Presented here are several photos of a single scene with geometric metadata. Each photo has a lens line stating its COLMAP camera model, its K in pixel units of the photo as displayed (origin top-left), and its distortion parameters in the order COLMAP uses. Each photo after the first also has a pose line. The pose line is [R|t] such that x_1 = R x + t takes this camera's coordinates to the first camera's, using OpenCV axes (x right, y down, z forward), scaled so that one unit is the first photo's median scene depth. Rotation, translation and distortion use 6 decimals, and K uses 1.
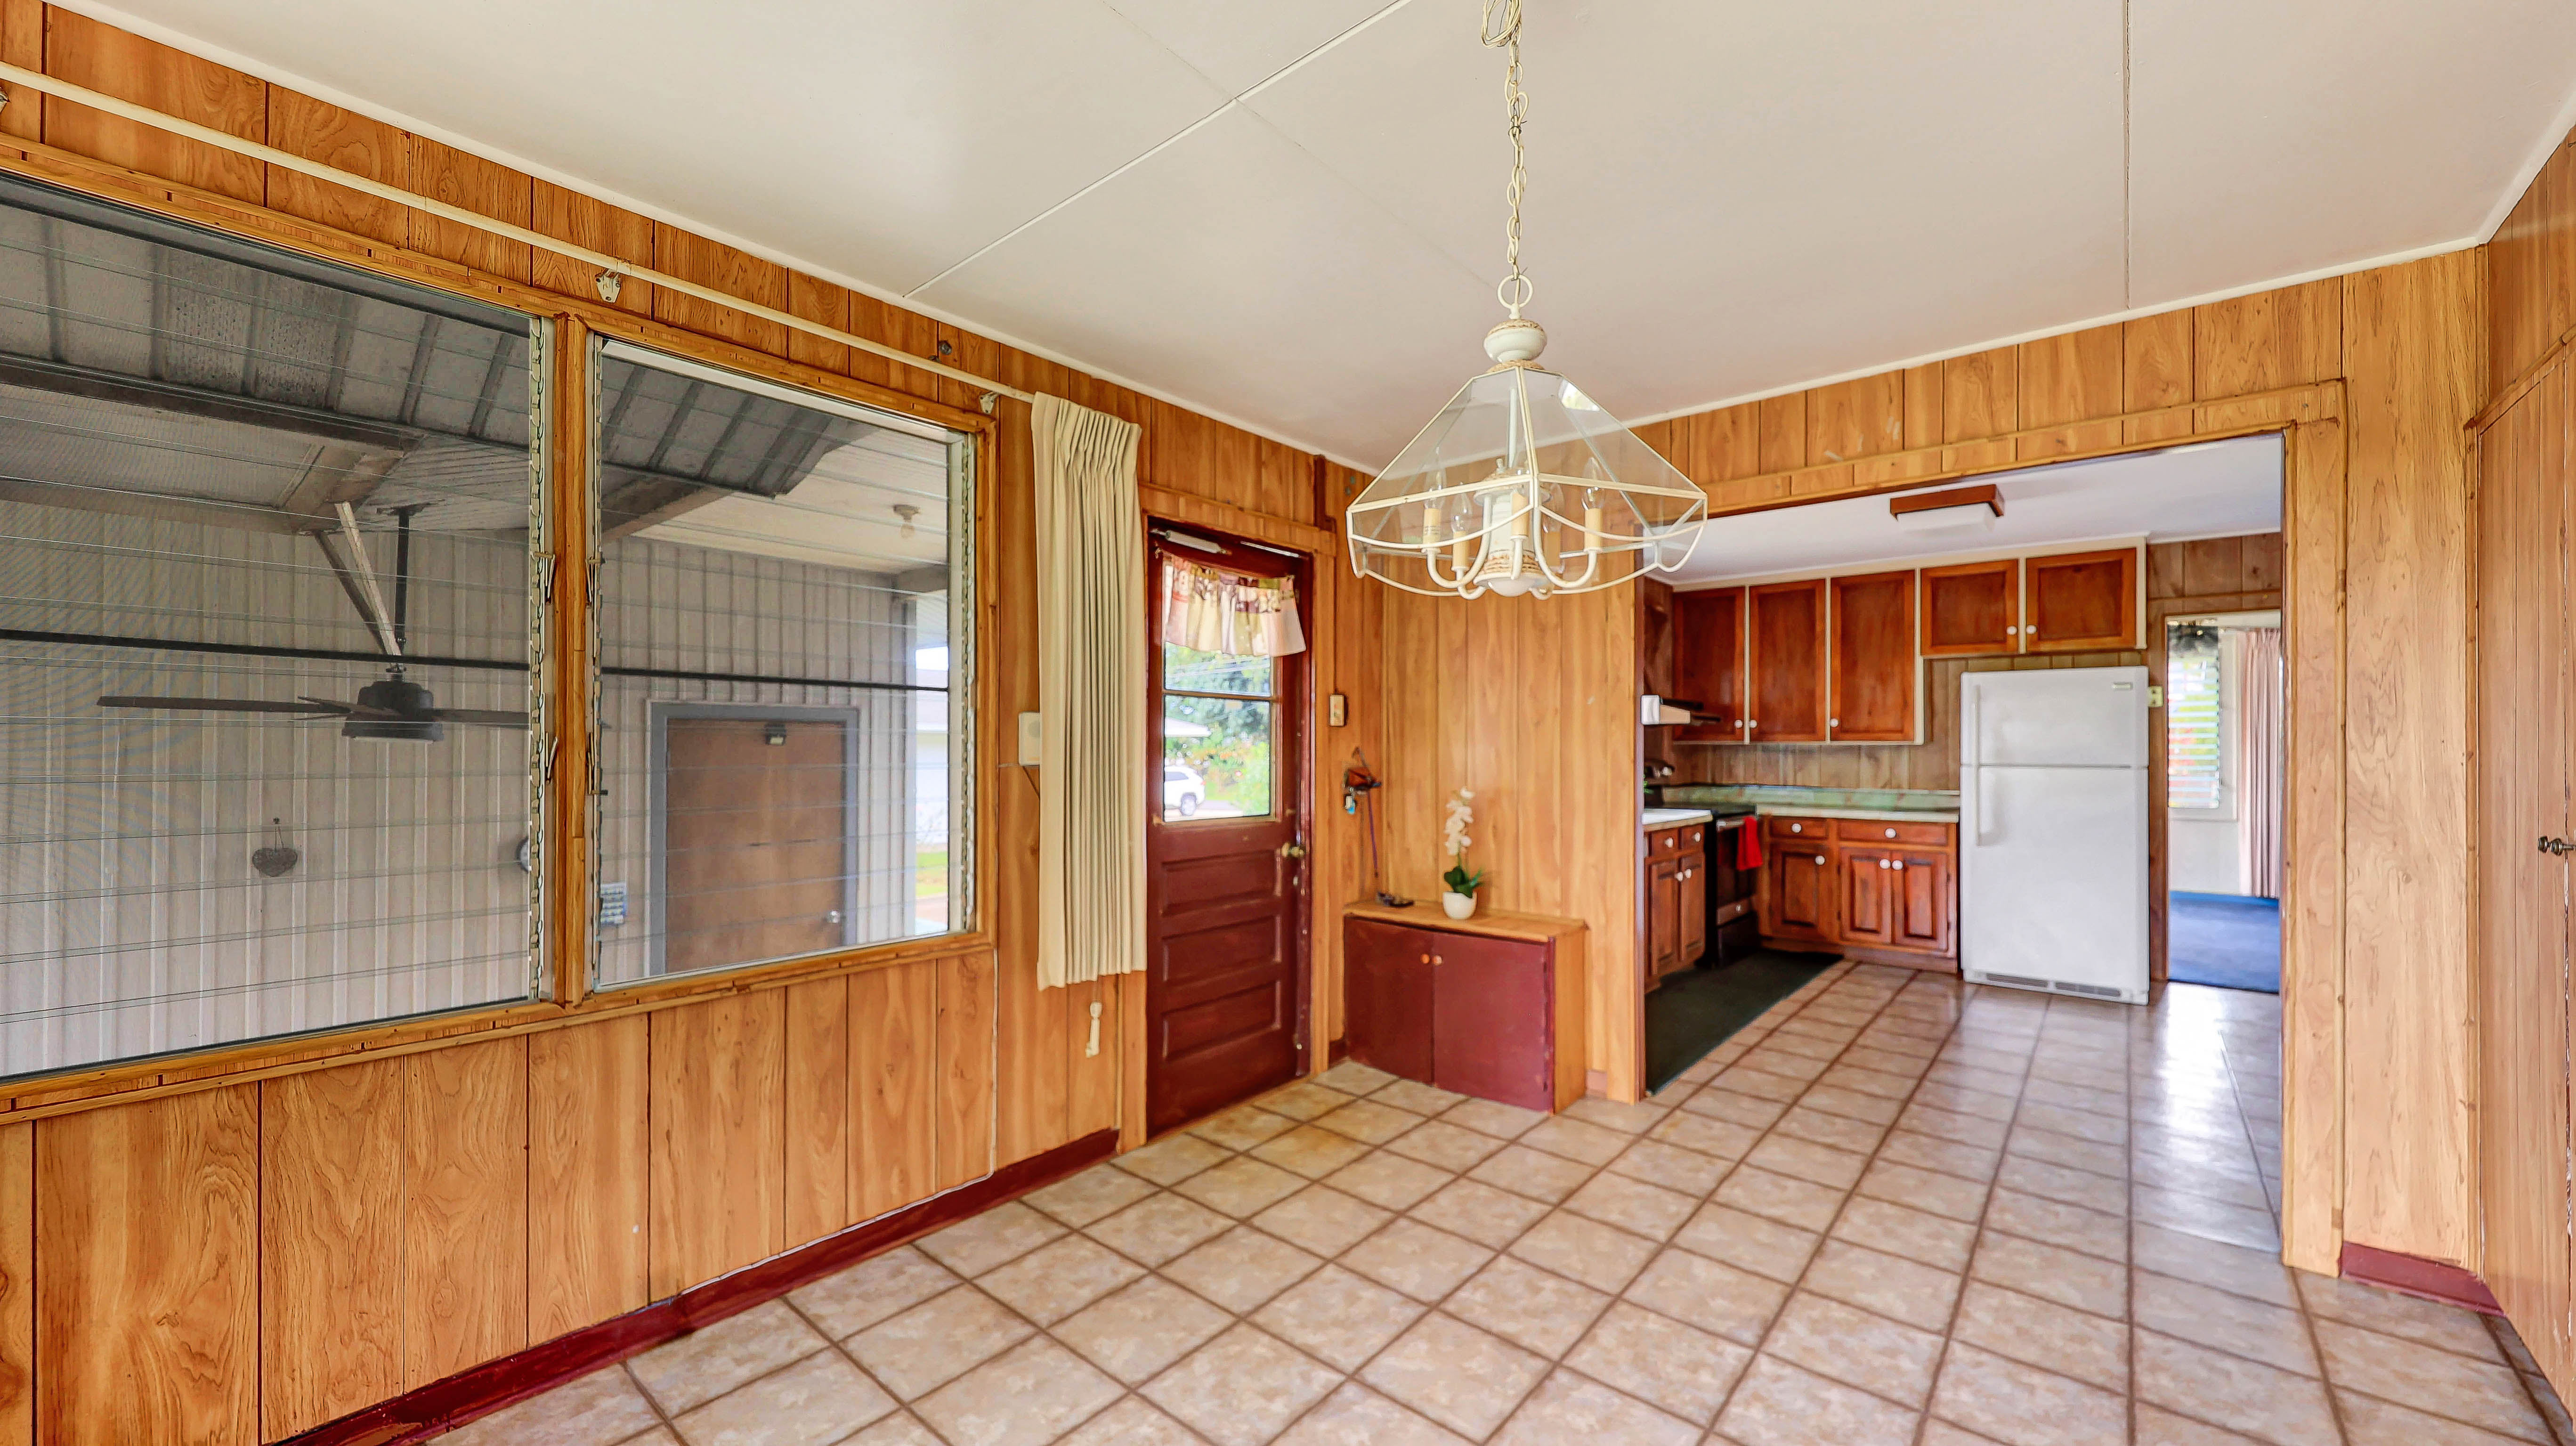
lens RADIAL K [[966.5, 0, 1335.3], [0, 966.5, 746.4], [0, 0, 1]] dist [0.000352, -0.000546]
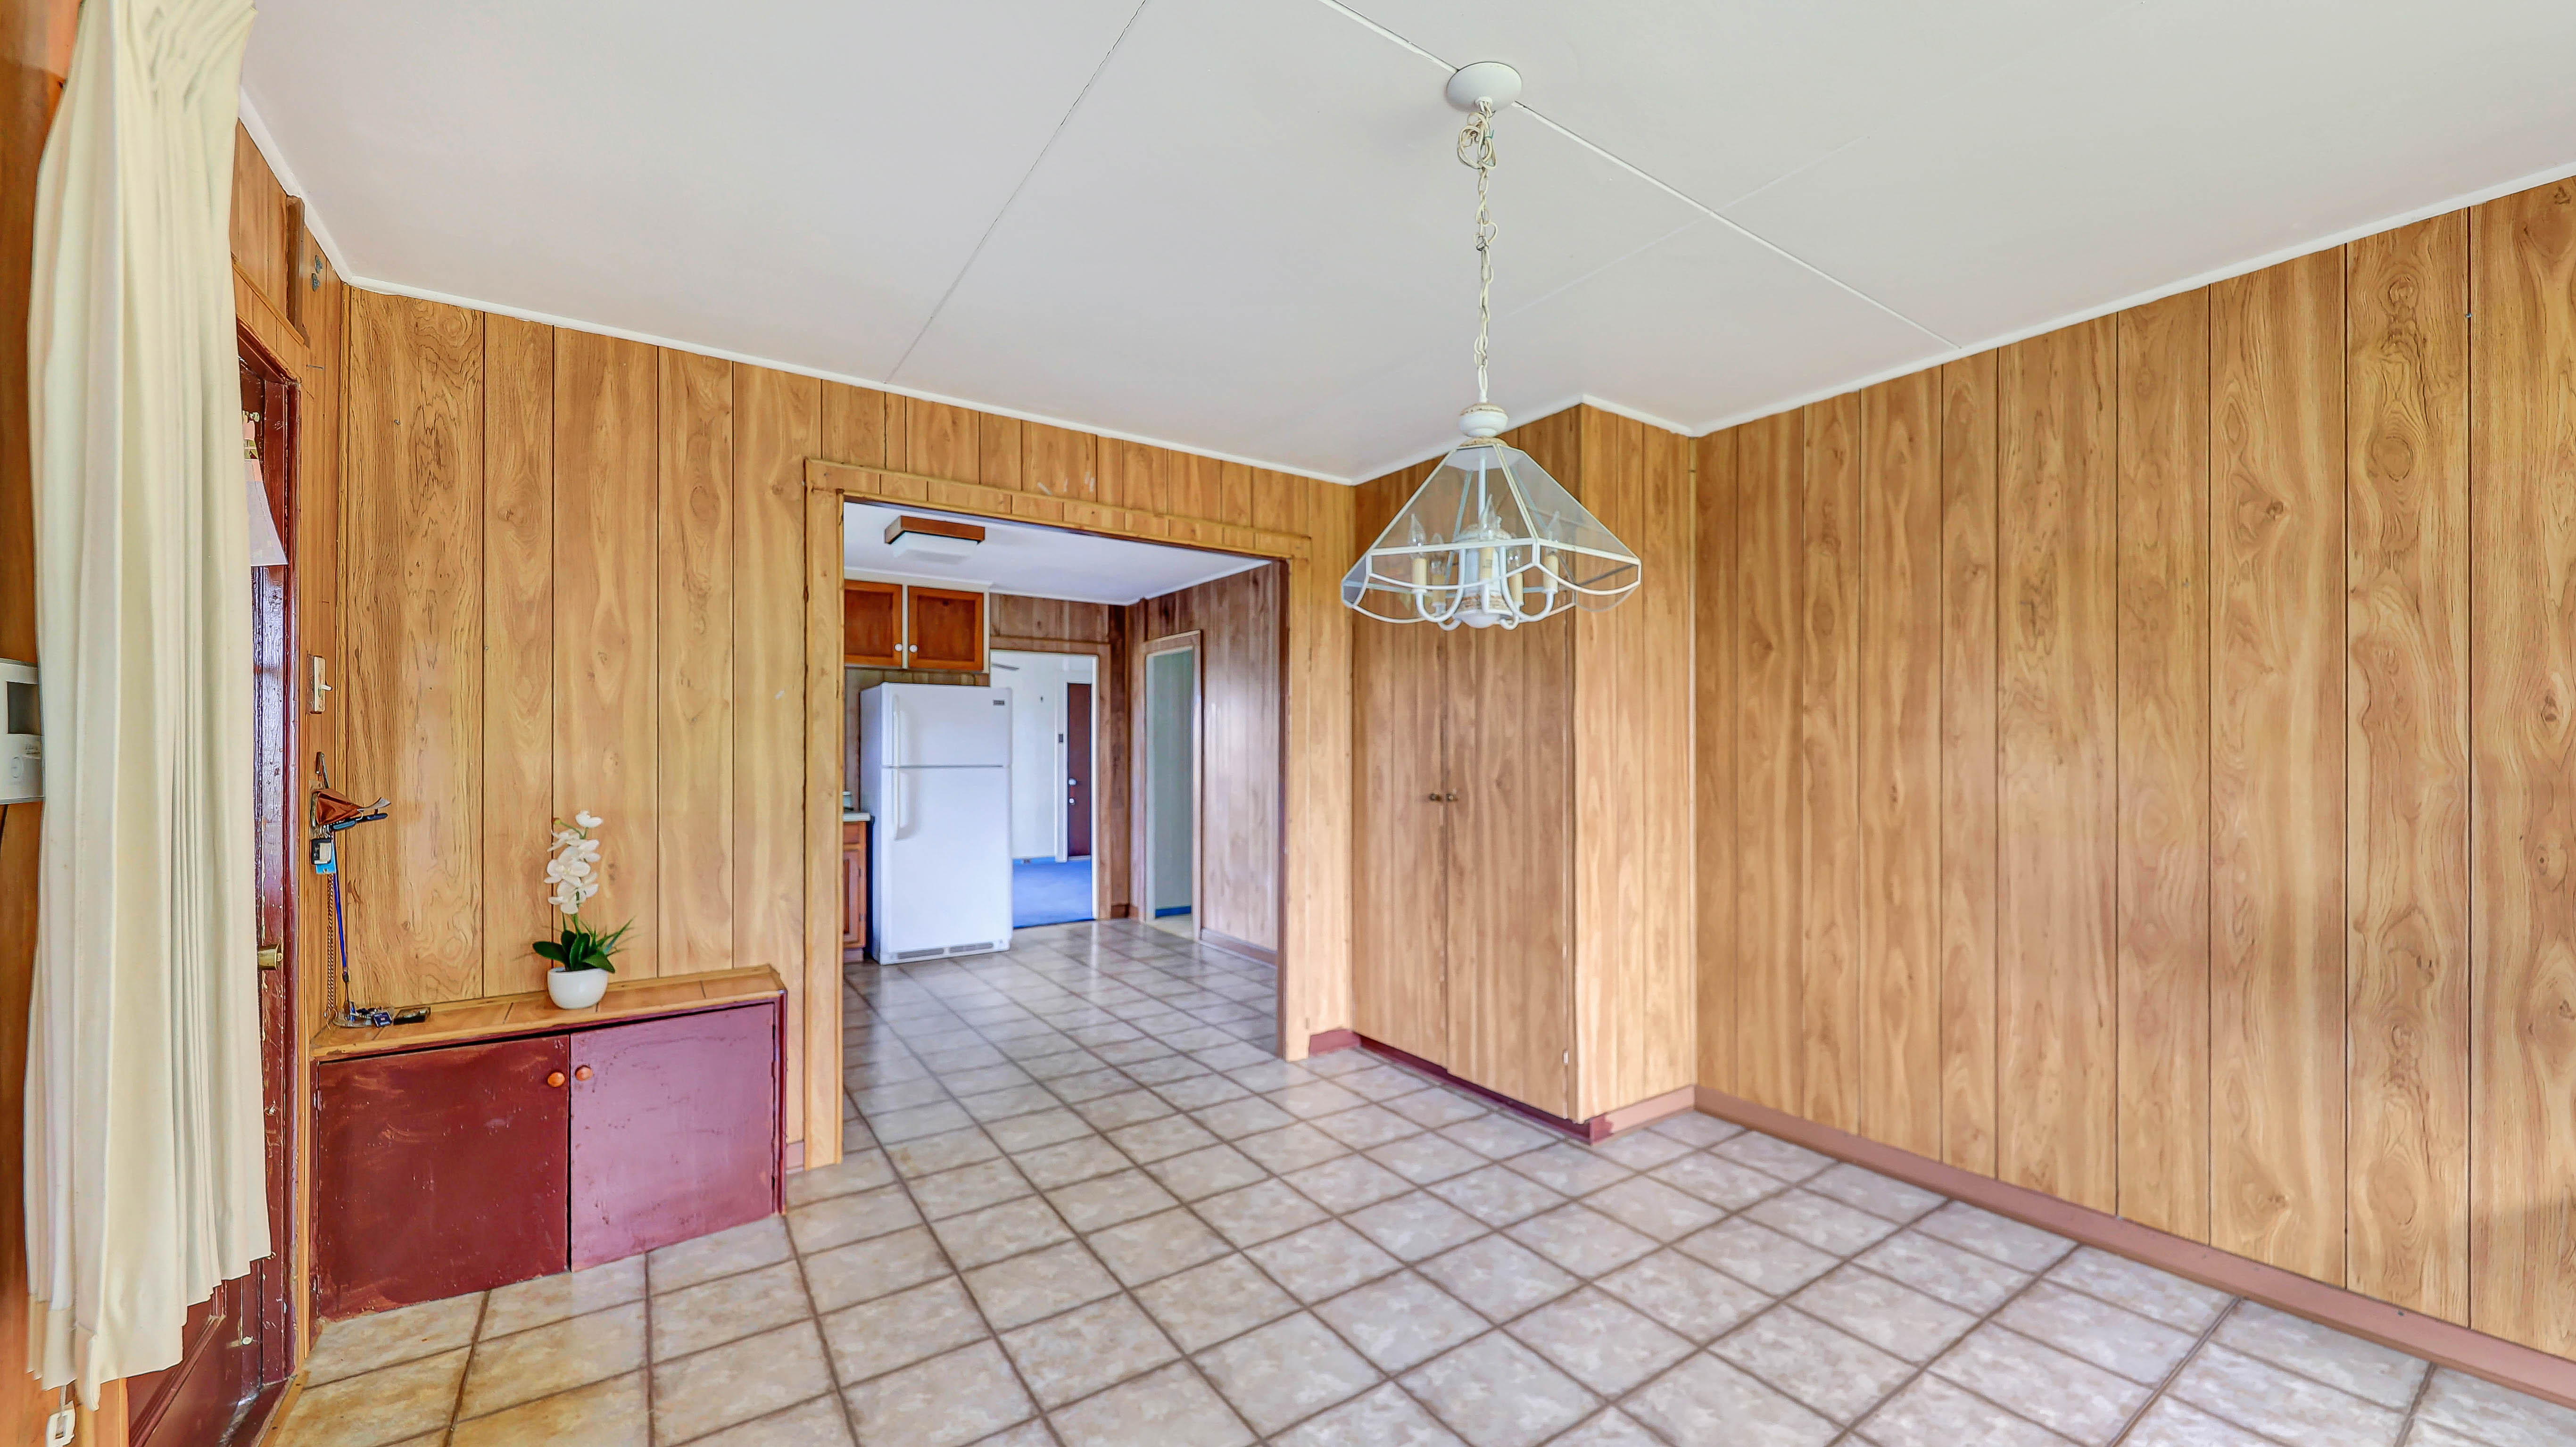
lens RADIAL K [[966.4, 0, 1335.3], [0, 966.4, 746.9], [0, 0, 1]] dist [0.000352, -0.000546]
pose [[0.254851, 0.001502, 0.966979, -0.503206], [0.001411, 0.999997, -0.001925, -0.000425], [-0.966979, 0.001855, 0.254849, 0.414647]]
